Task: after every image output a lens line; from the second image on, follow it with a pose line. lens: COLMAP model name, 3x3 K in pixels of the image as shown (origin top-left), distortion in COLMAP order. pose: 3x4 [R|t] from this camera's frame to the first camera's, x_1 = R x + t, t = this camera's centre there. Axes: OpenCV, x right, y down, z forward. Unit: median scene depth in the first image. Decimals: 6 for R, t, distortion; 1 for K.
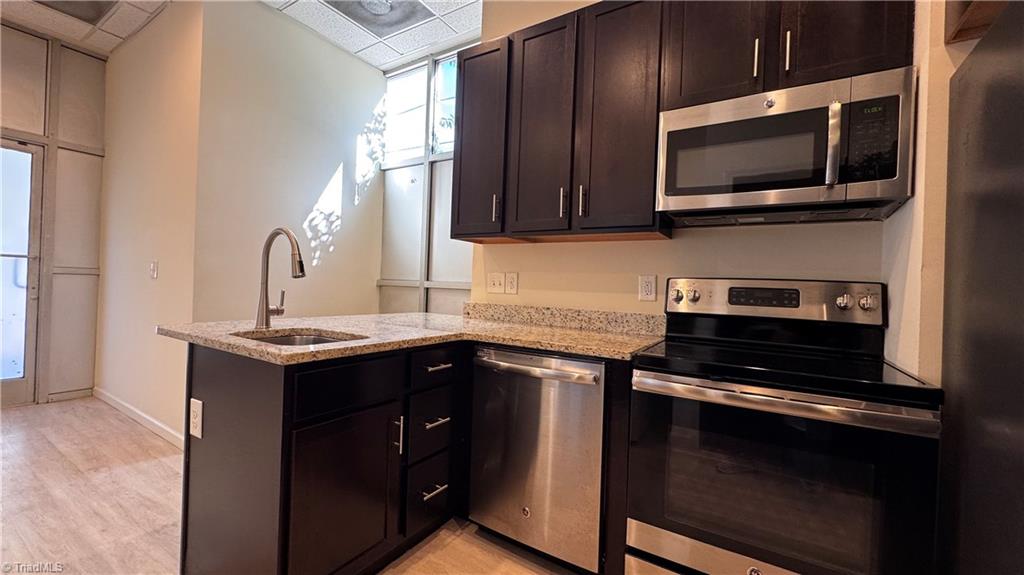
lens RADIAL K [[408.5, 0, 513.3], [0, 408.5, 285.8], [0, 0, 1]] dist [-0.005251, 0.000910]
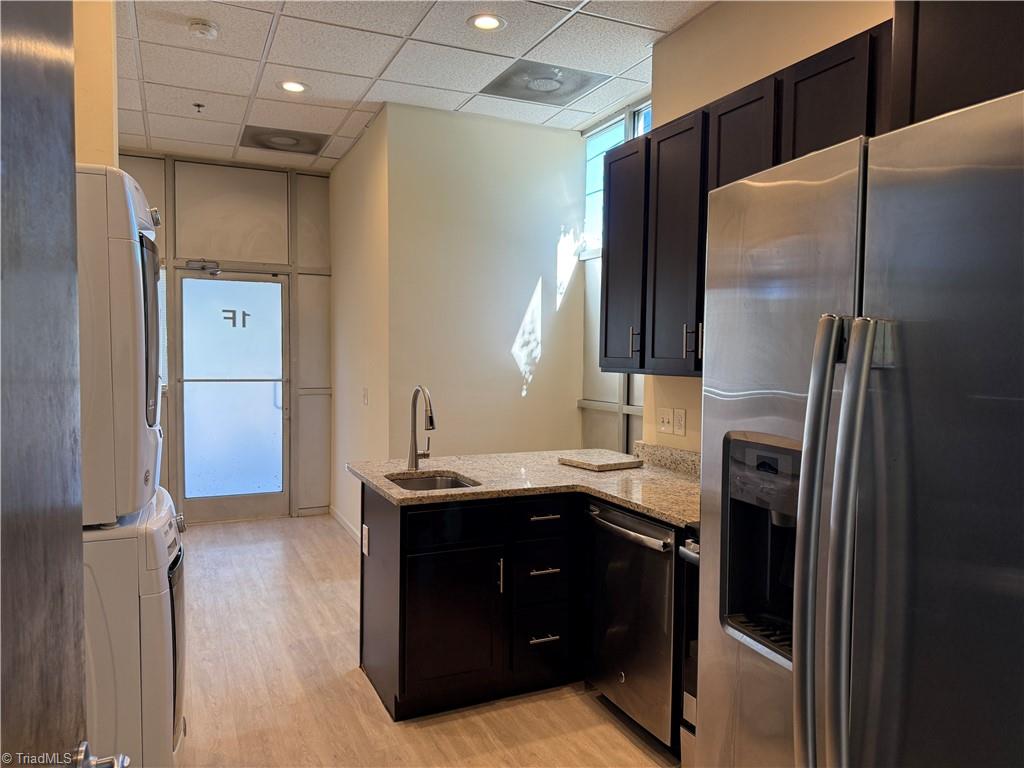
lens RADIAL K [[726.1, 0, 512.0], [0, 726.1, 384.0], [0, 0, 1]] dist [0.107988, -0.145492]
pose [[0.834810, -0.006427, -0.550501, 0.600871], [0.022090, 0.999518, 0.021830, -0.140790], [0.550095, -0.030384, 0.834549, -0.448093]]
